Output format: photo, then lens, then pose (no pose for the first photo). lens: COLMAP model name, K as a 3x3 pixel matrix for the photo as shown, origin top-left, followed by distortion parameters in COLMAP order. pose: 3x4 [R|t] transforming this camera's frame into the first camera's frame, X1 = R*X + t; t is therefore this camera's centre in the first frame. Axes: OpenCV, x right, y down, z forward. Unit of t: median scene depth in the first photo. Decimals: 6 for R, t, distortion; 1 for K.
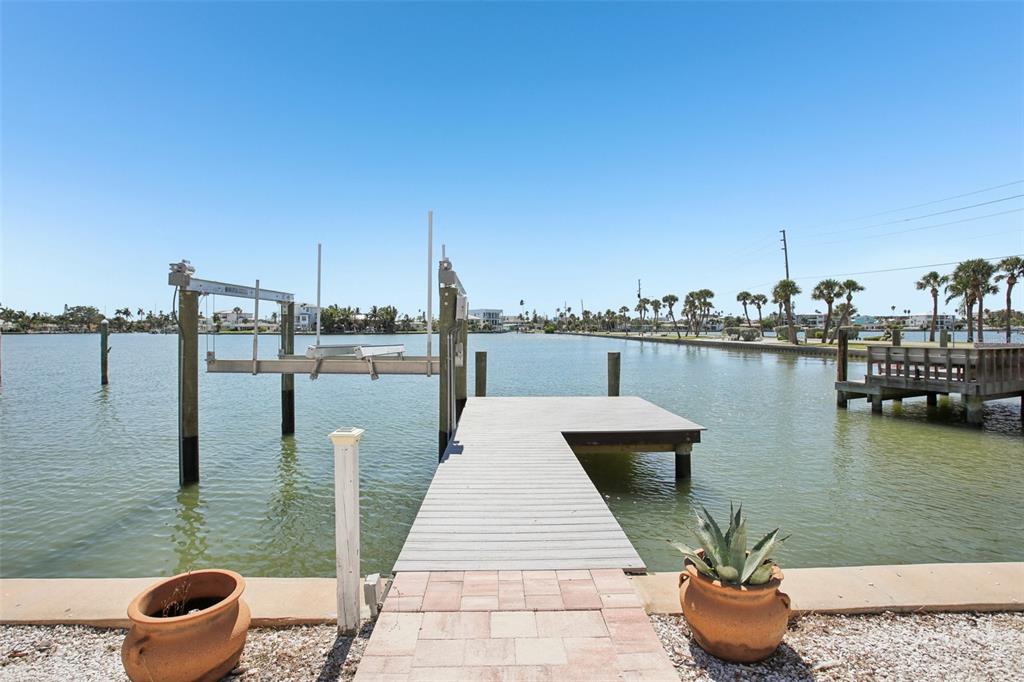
lens RADIAL K [[510.4, 0, 510.5], [0, 510.4, 333.5], [0, 0, 1]] dist [0.000633, 0.000902]
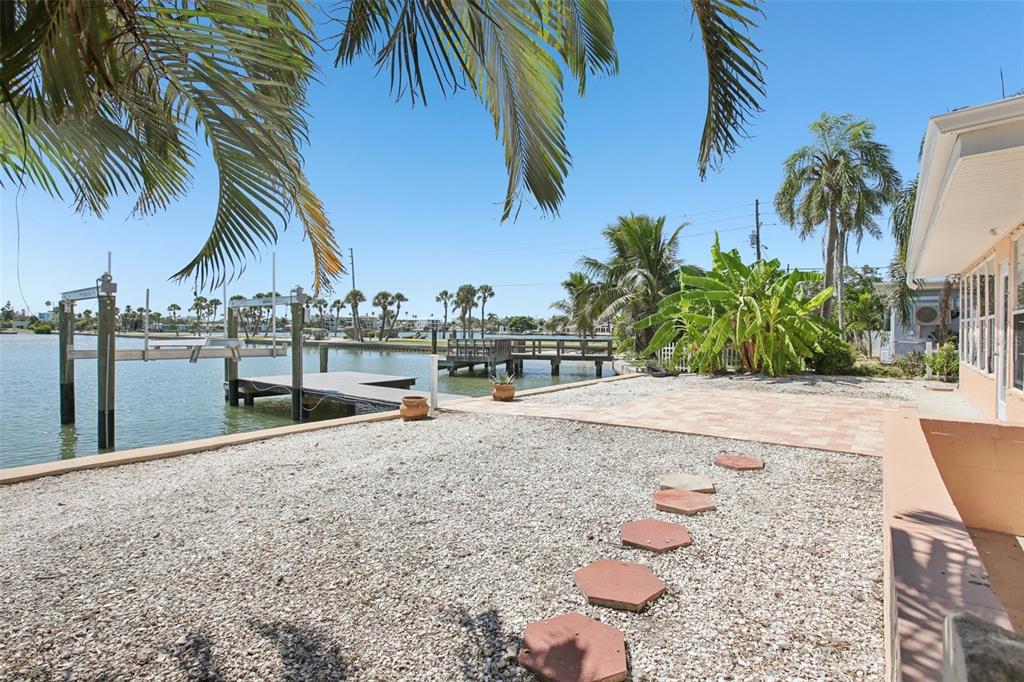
lens RADIAL K [[510.4, 0, 511.3], [0, 510.4, 338.2], [0, 0, 1]] dist [0.000633, 0.000902]
pose [[0.658176, -0.009307, 0.752806, -0.141819], [0.003424, 0.999950, 0.009368, 0.001919], [-0.752856, -0.003588, 0.658175, -0.095680]]
